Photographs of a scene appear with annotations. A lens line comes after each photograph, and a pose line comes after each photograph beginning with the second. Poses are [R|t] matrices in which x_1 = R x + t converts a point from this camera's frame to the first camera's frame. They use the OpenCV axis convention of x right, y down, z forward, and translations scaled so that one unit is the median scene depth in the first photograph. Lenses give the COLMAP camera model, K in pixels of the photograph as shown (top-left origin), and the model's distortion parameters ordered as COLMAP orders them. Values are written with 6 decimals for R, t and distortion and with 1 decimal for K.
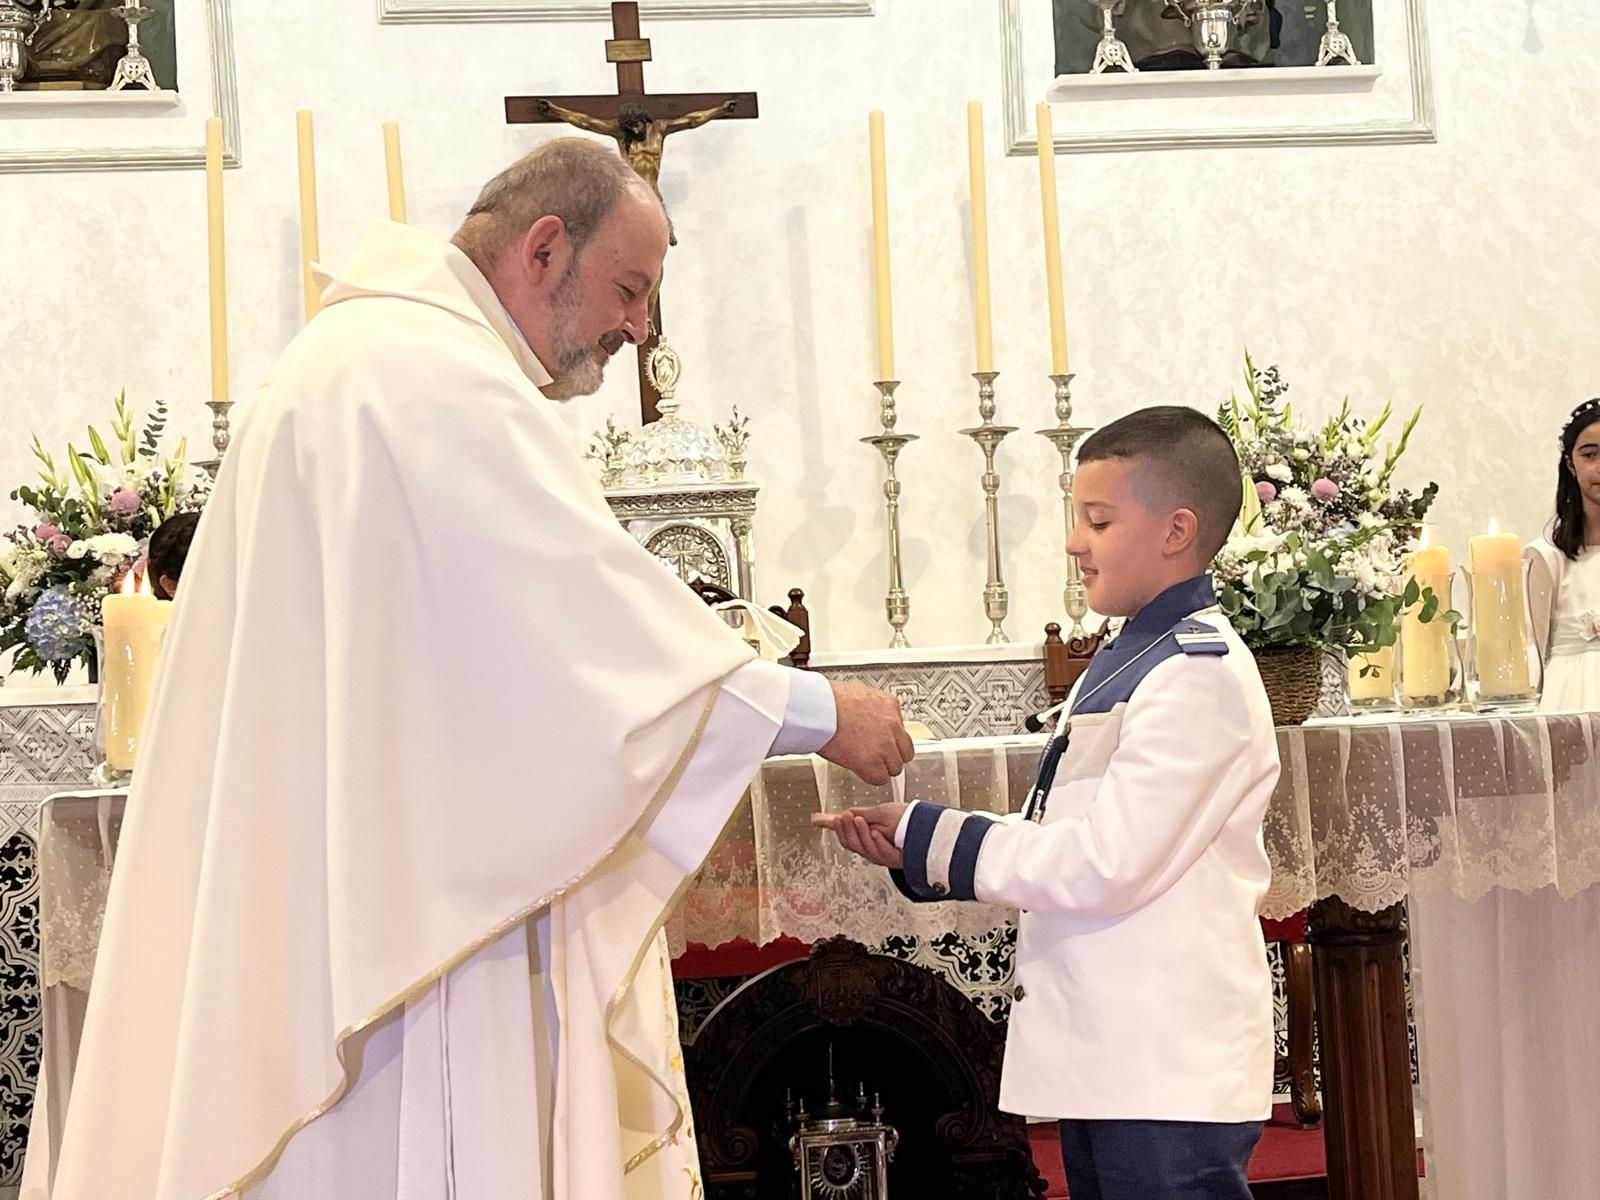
lens RADIAL K [[2621.5, 0, 784.6], [0, 2621.5, 608.7], [0, 0, 1]] dist [0.213448, -0.842839]
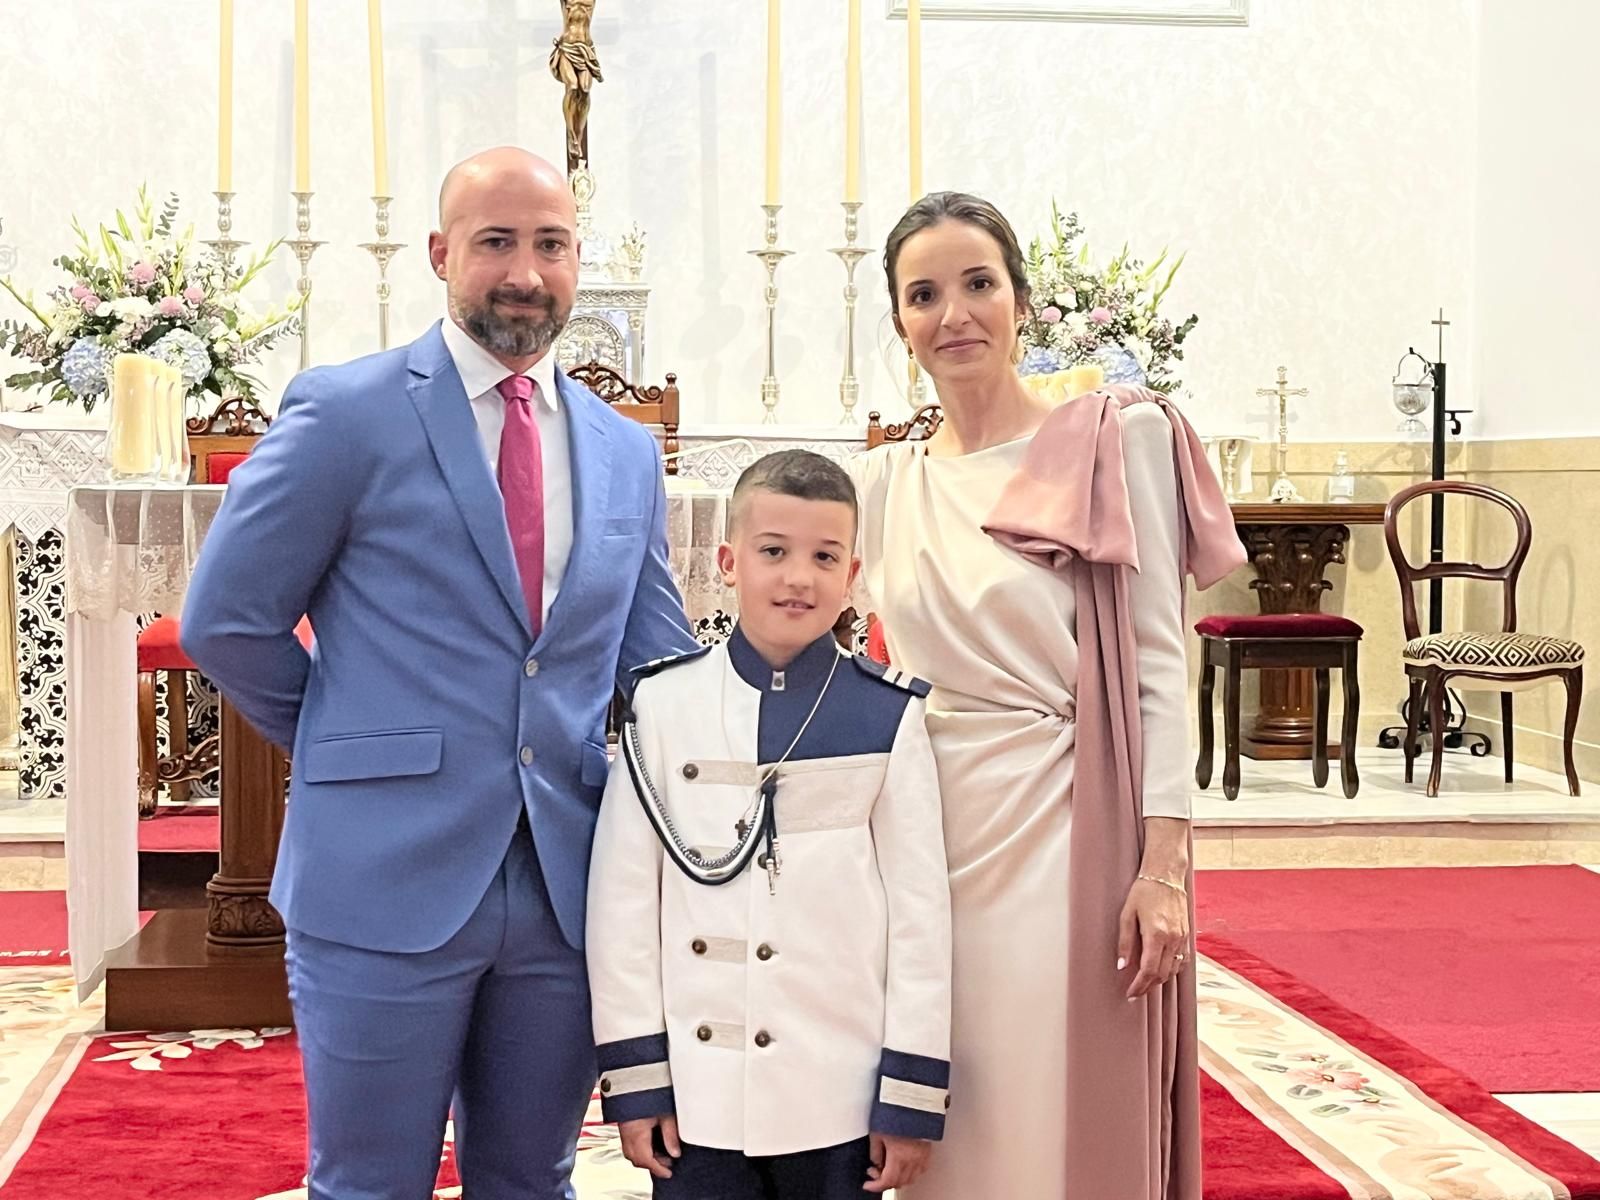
lens RADIAL K [[2621.5, 0, 784.6], [0, 2621.5, 608.7], [0, 0, 1]] dist [0.213448, -0.842839]
pose [[0.998374, 0.056211, -0.009517, 0.067981], [-0.055189, 0.994768, 0.085967, -0.005643], [0.014300, -0.085302, 0.996253, -0.235947]]
